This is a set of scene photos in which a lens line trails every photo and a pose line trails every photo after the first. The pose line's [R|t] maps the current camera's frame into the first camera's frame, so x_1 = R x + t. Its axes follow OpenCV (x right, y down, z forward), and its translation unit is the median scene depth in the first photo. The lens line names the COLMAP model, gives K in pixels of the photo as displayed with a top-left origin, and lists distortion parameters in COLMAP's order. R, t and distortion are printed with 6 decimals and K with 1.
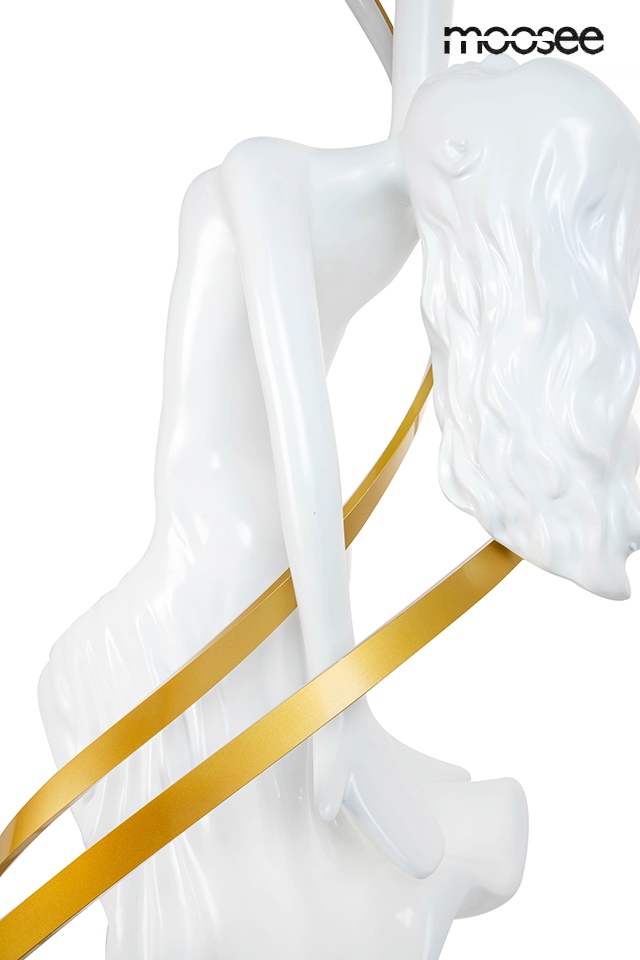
lens RADIAL K [[761.0, 0, 318.3], [0, 761.0, 480.9], [0, 0, 1]] dist [-0.037353, 0.014861]
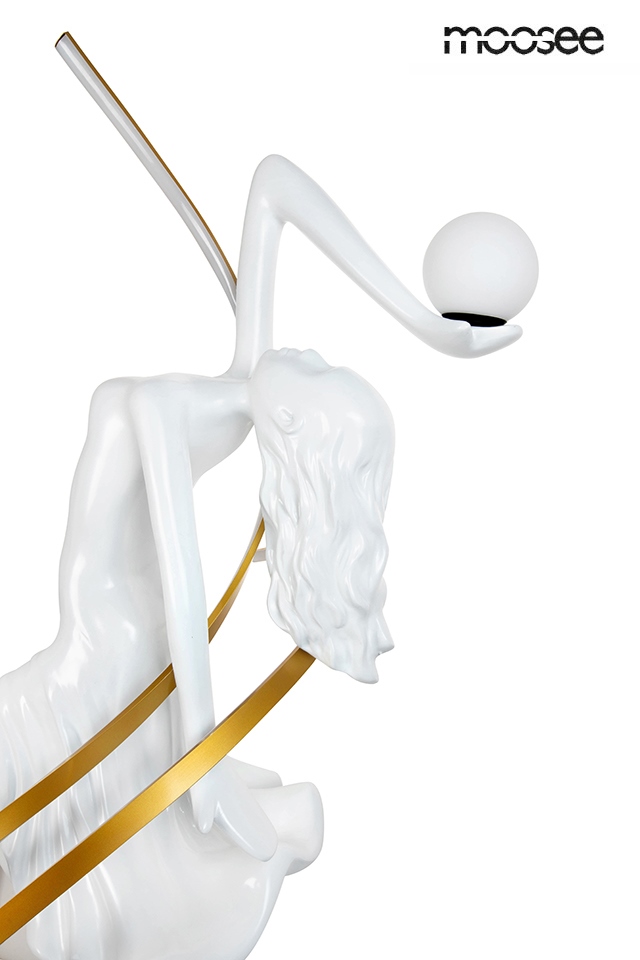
lens RADIAL K [[642.3, 0, 318.5], [0, 642.3, 479.1], [0, 0, 1]] dist [-0.053503, -0.002774]
pose [[0.954416, 0.020860, 0.297750, -0.164437], [-0.025110, 0.999630, 0.010454, -0.321941], [-0.297421, -0.017454, 0.954587, -0.352474]]
